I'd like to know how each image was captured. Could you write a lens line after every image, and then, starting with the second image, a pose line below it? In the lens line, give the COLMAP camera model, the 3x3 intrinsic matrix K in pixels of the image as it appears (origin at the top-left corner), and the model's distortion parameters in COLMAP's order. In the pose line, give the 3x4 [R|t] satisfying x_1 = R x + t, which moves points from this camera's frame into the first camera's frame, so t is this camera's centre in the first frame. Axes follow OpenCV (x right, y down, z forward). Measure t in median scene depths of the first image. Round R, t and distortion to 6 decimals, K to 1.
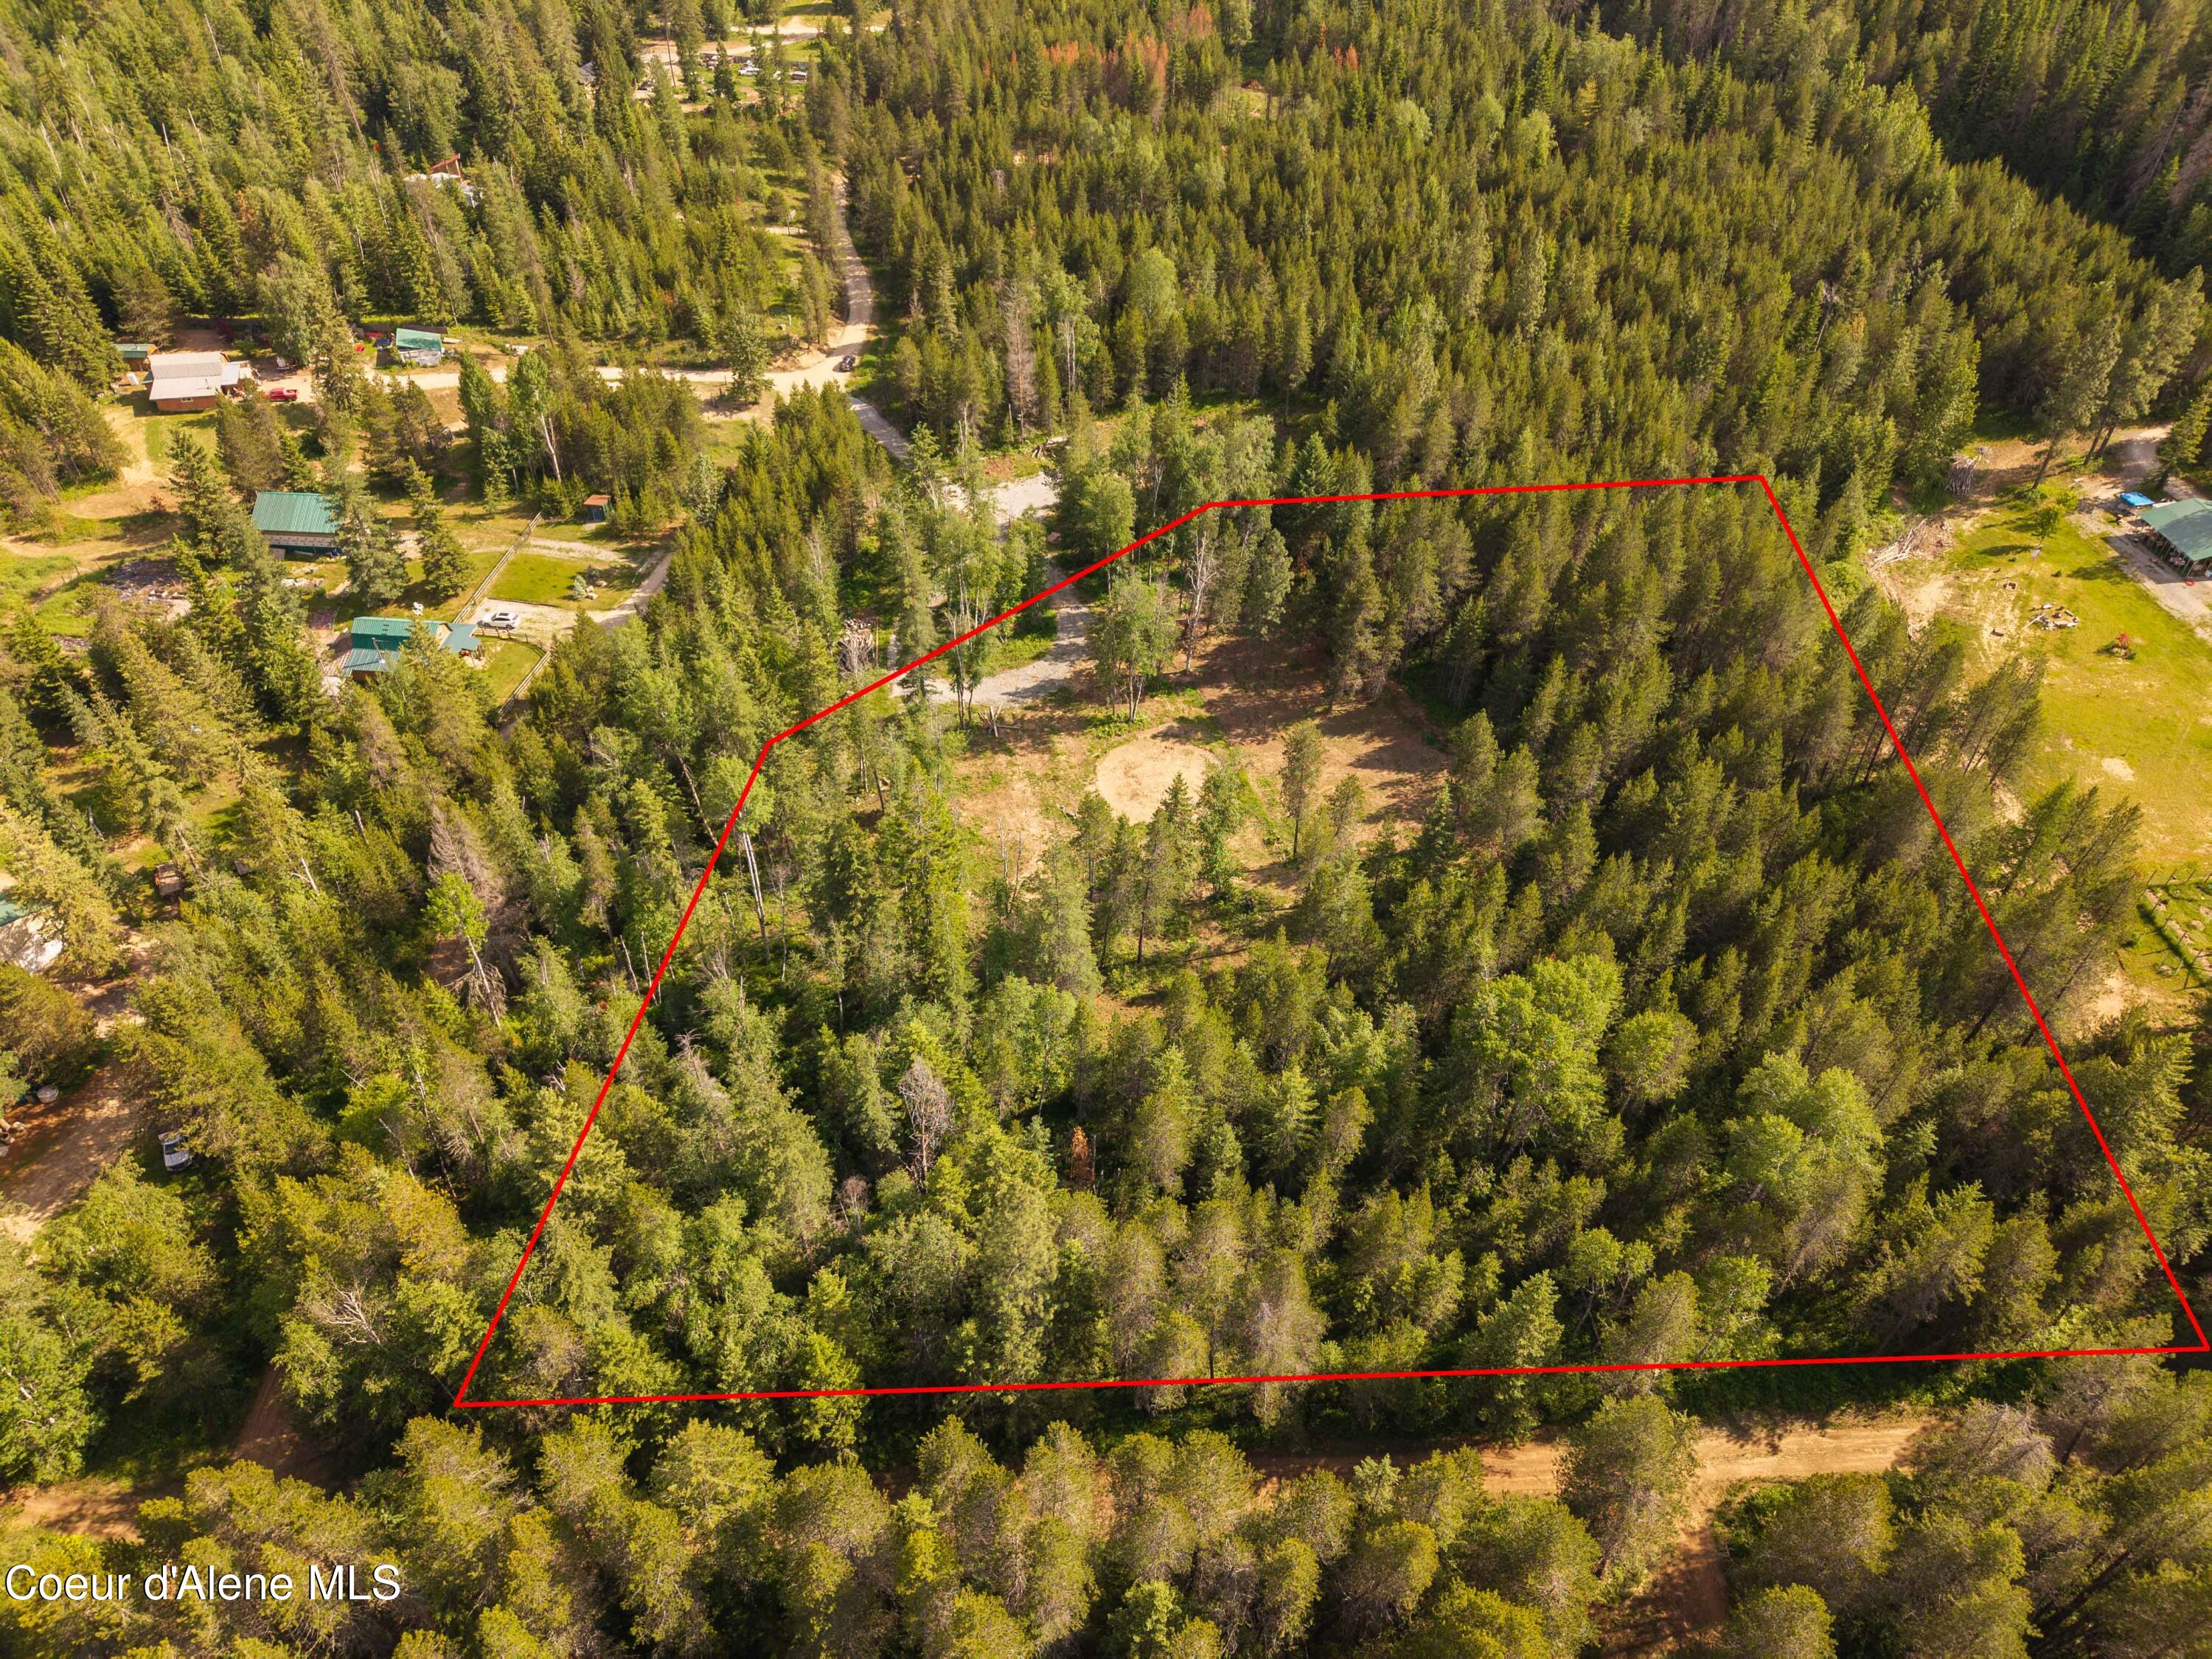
lens RADIAL K [[1521.4, 0, 1103.2], [0, 1521.4, 898.1], [0, 0, 1]] dist [0.001425, -0.003378]
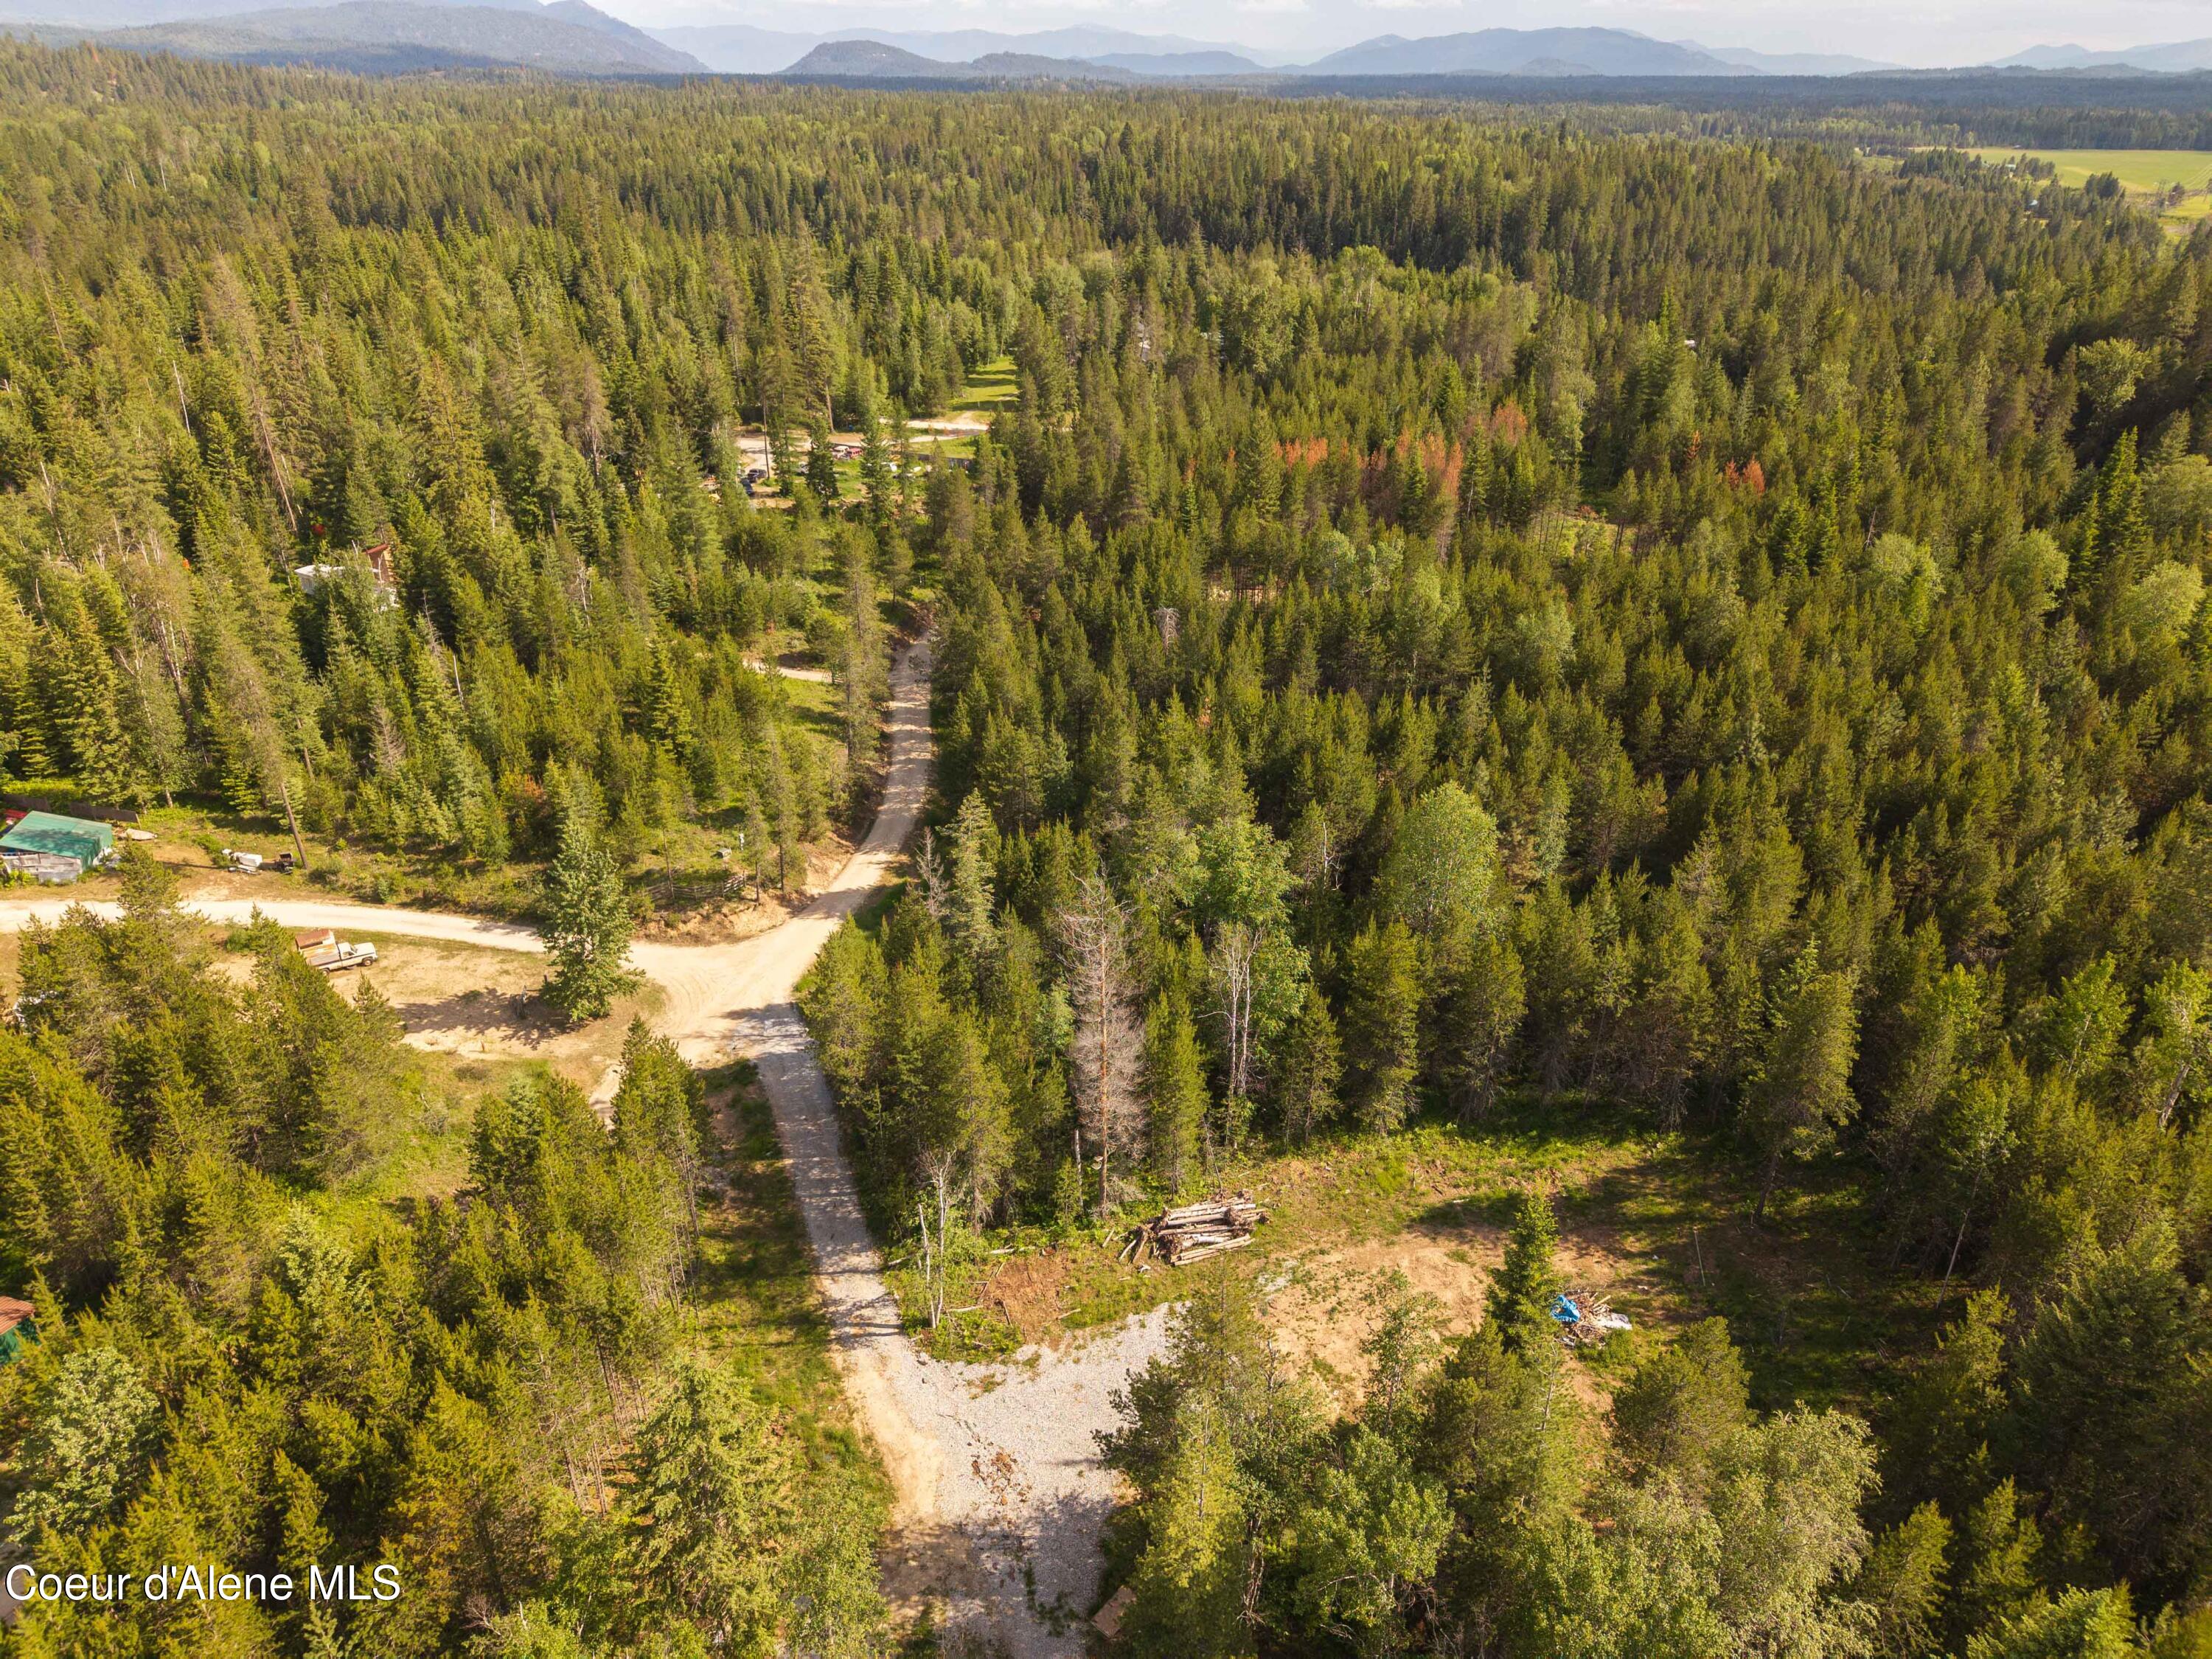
lens RADIAL K [[1511.0, 0, 1105.0], [0, 1511.0, 864.9], [0, 0, 1]] dist [0.006960, -0.004347]
pose [[0.985819, 0.078879, -0.148116, 0.000751], [-0.116107, 0.957878, -0.262658, -0.304755], [0.121158, 0.276131, 0.953453, 0.629233]]
